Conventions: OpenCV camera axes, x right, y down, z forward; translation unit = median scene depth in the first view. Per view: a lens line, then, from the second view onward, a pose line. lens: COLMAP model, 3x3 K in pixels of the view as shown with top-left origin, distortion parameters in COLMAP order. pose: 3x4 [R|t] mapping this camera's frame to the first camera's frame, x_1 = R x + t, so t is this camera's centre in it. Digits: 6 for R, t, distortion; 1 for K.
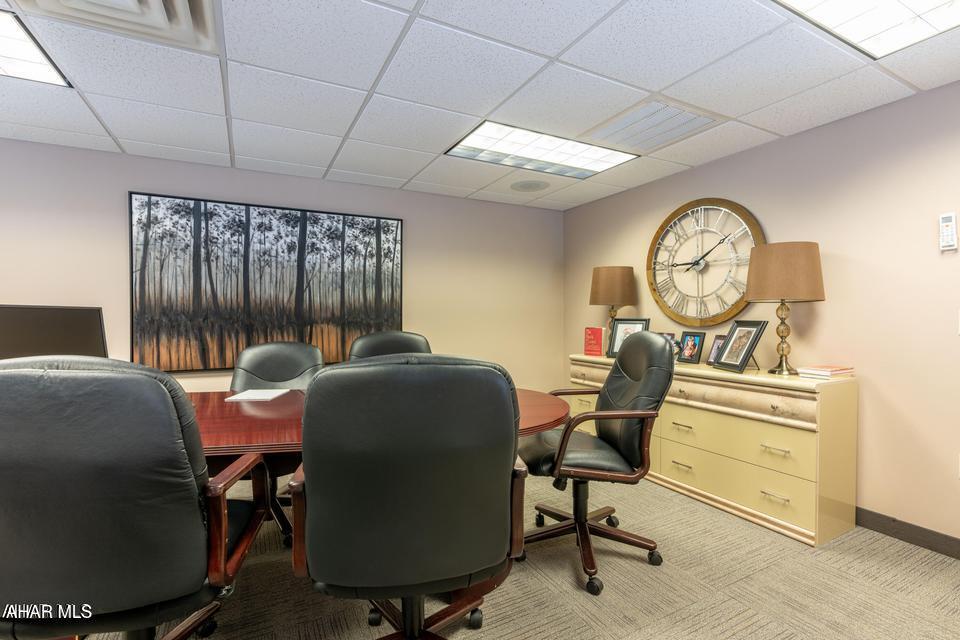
lens RADIAL K [[437.8, 0, 478.1], [0, 437.8, 314.5], [0, 0, 1]] dist [-0.008444, 0.002512]
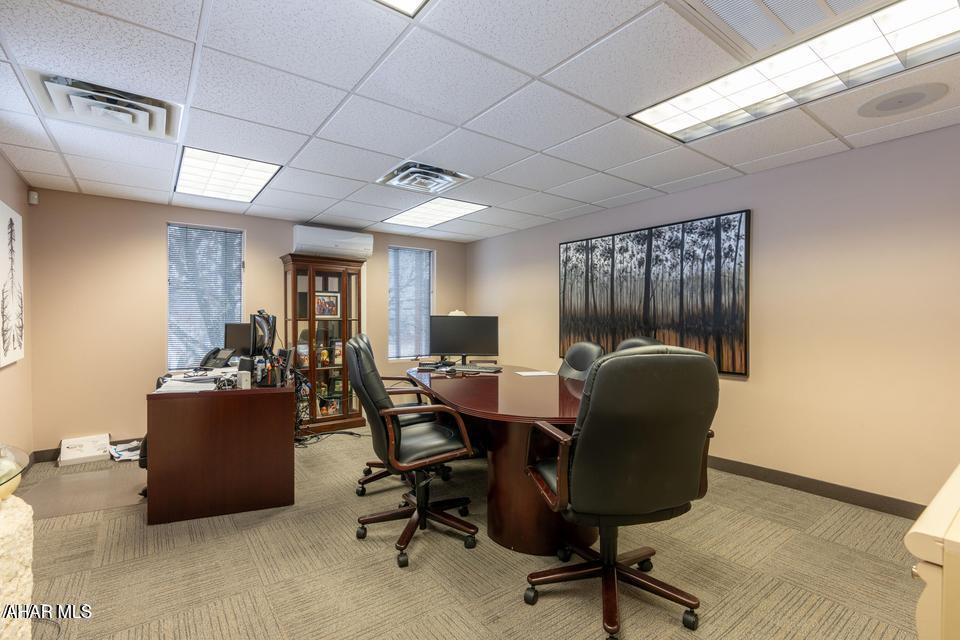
lens RADIAL K [[437.8, 0, 477.3], [0, 437.8, 323.0], [0, 0, 1]] dist [-0.008444, 0.002512]
pose [[0.156661, 0.015619, -0.987529, 0.640760], [0.003265, 0.999861, 0.016332, -0.013236], [0.987647, -0.005783, 0.156588, 0.377855]]
